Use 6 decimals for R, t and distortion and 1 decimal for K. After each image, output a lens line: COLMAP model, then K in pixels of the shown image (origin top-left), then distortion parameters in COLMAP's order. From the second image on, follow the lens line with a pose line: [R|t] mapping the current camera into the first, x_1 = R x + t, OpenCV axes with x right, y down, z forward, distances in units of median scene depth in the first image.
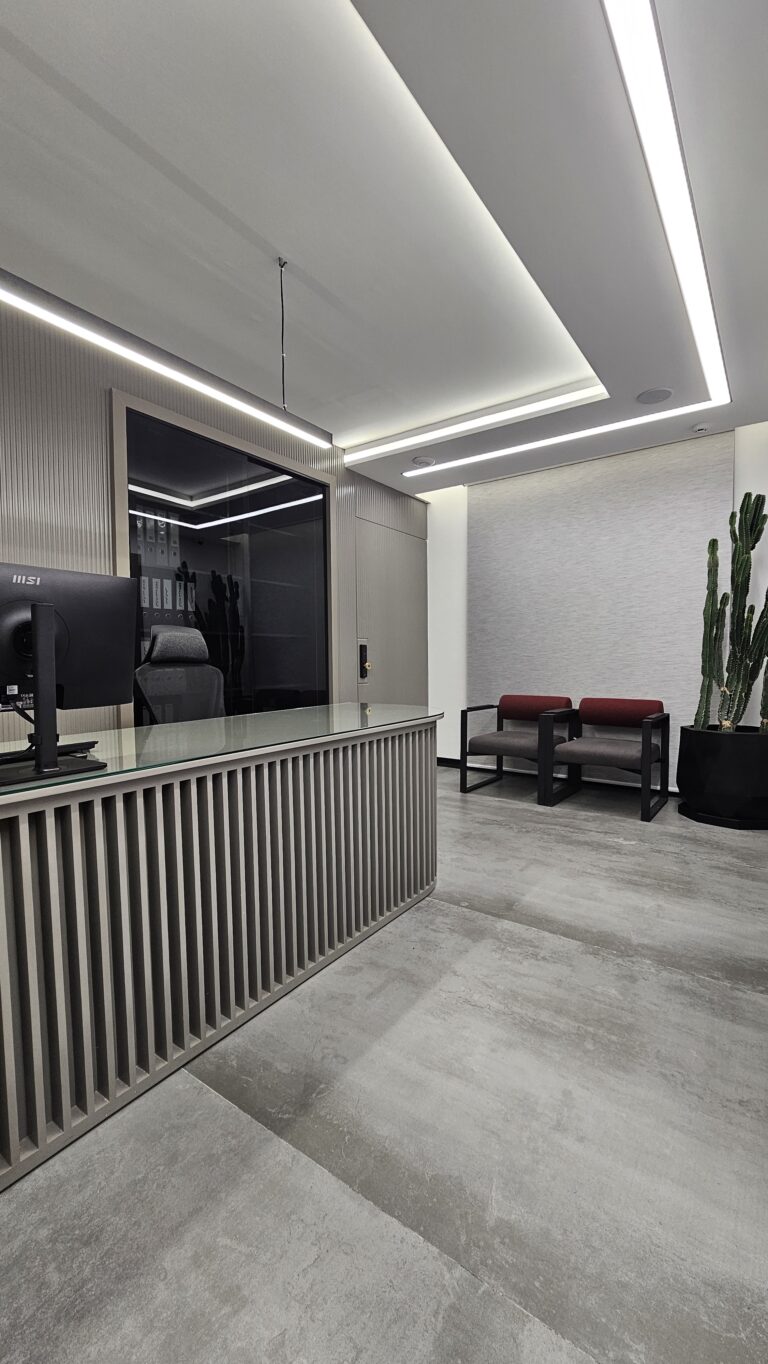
lens RADIAL K [[557.2, 0, 380.8], [0, 557.2, 688.0], [0, 0, 1]] dist [-0.003111, 0.000339]
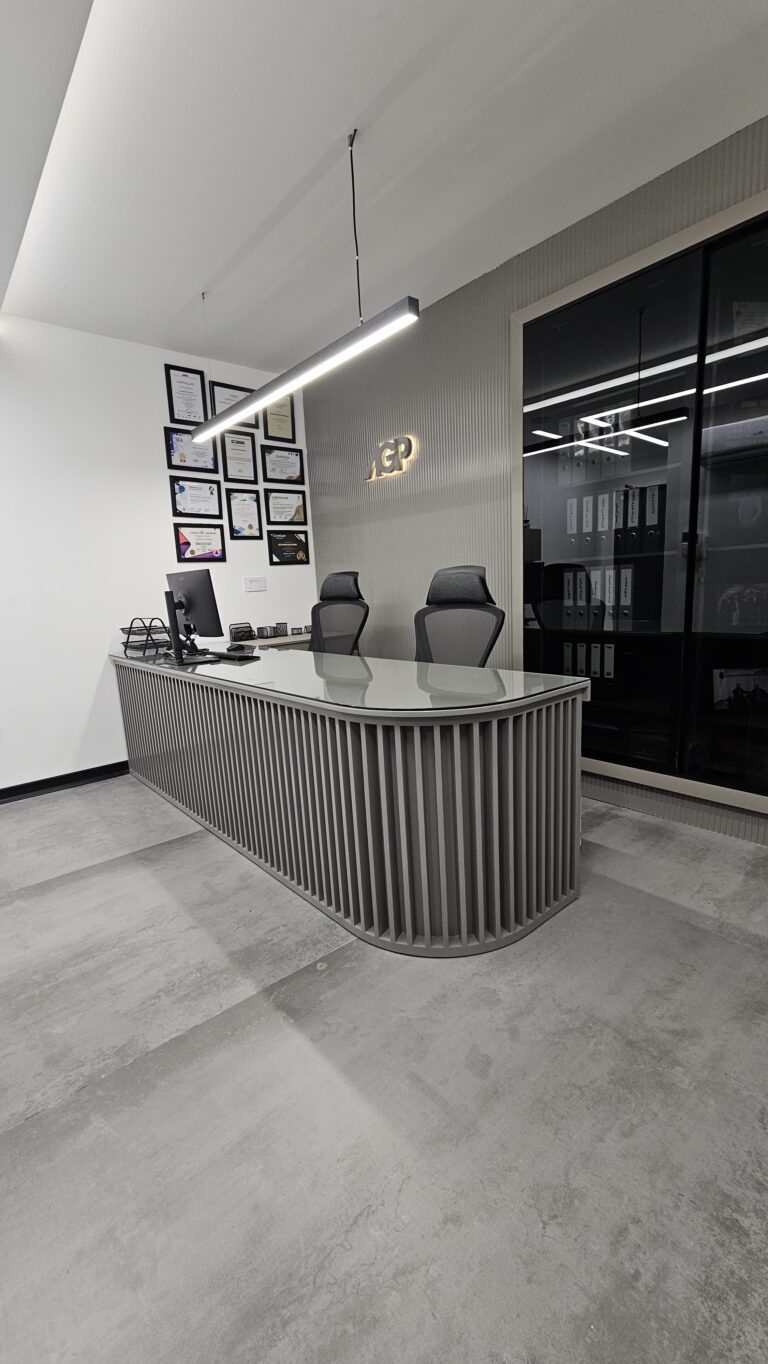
lens RADIAL K [[557.2, 0, 380.8], [0, 557.2, 688.0], [0, 0, 1]] dist [-0.003111, 0.000339]
pose [[-0.245998, 0.199053, -0.948611, 0.899371], [0.001974, 0.978787, 0.204873, -0.137560], [0.969268, 0.048526, -0.241172, 1.486283]]
